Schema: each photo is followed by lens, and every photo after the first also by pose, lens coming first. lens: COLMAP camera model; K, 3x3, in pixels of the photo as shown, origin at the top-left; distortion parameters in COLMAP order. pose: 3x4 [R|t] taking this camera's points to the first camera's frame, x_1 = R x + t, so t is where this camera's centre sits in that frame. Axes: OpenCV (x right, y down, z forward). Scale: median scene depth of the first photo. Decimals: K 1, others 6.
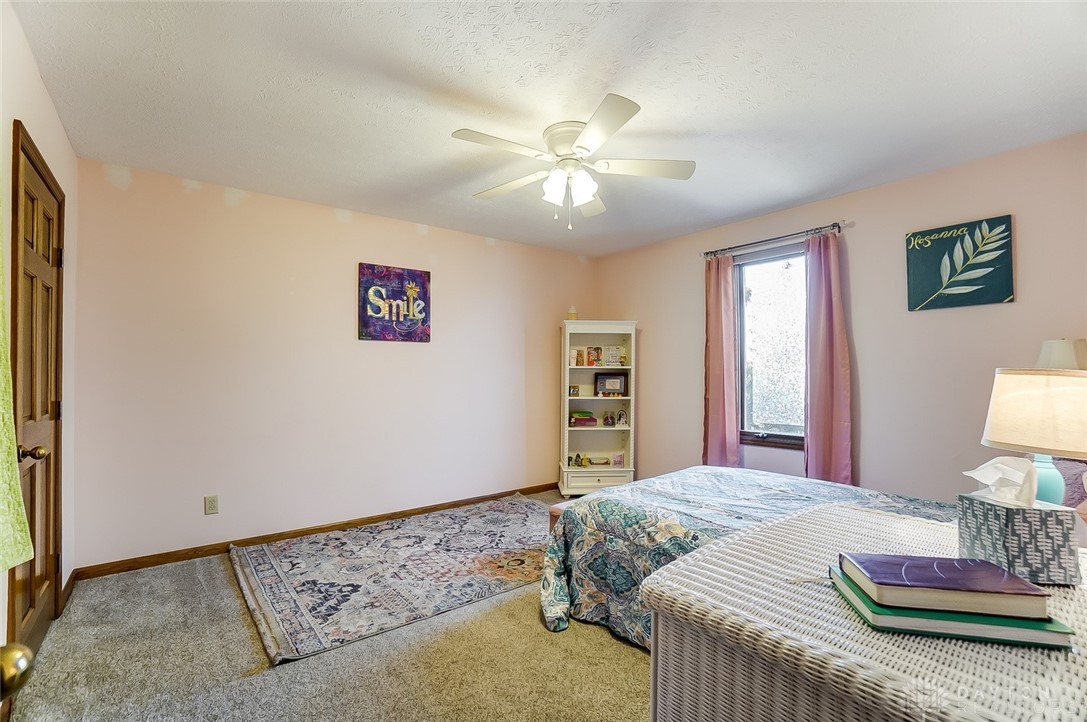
lens RADIAL K [[484.2, 0, 544.6], [0, 484.2, 359.9], [0, 0, 1]] dist [-0.060397, 0.019603]
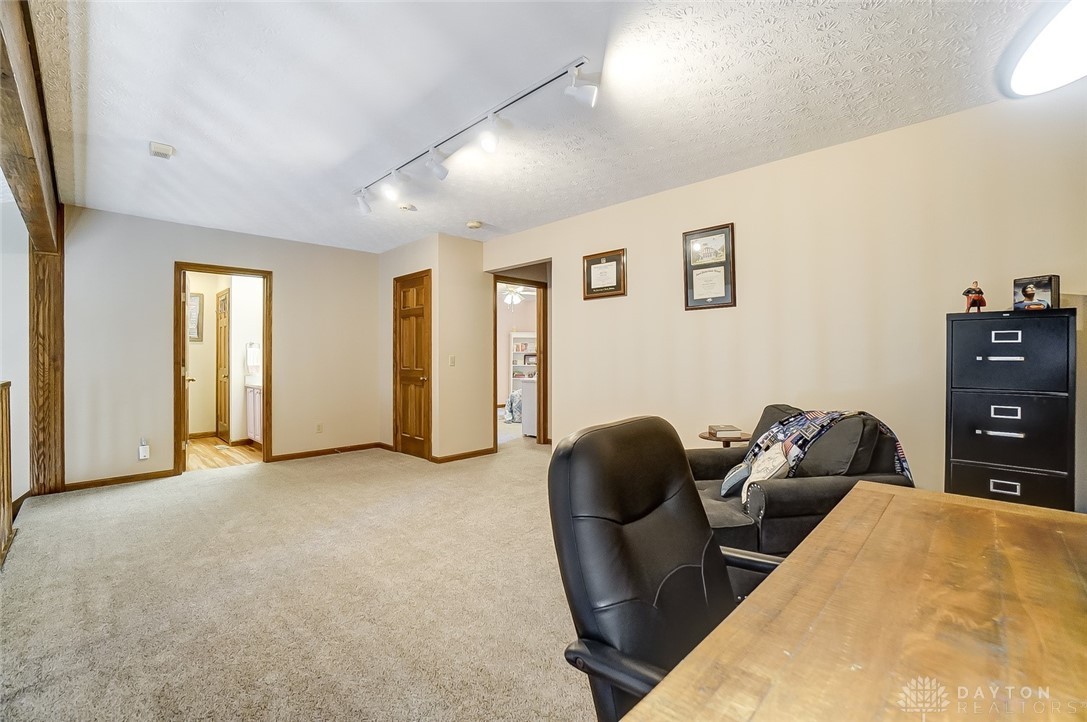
lens RADIAL K [[484.2, 0, 541.9], [0, 484.2, 361.0], [0, 0, 1]] dist [-0.060397, 0.019603]
pose [[0.994498, 0.002415, 0.104727, -0.052594], [-0.003635, 0.999928, 0.011461, 0.030548], [-0.104692, -0.011778, 0.994435, -1.287158]]
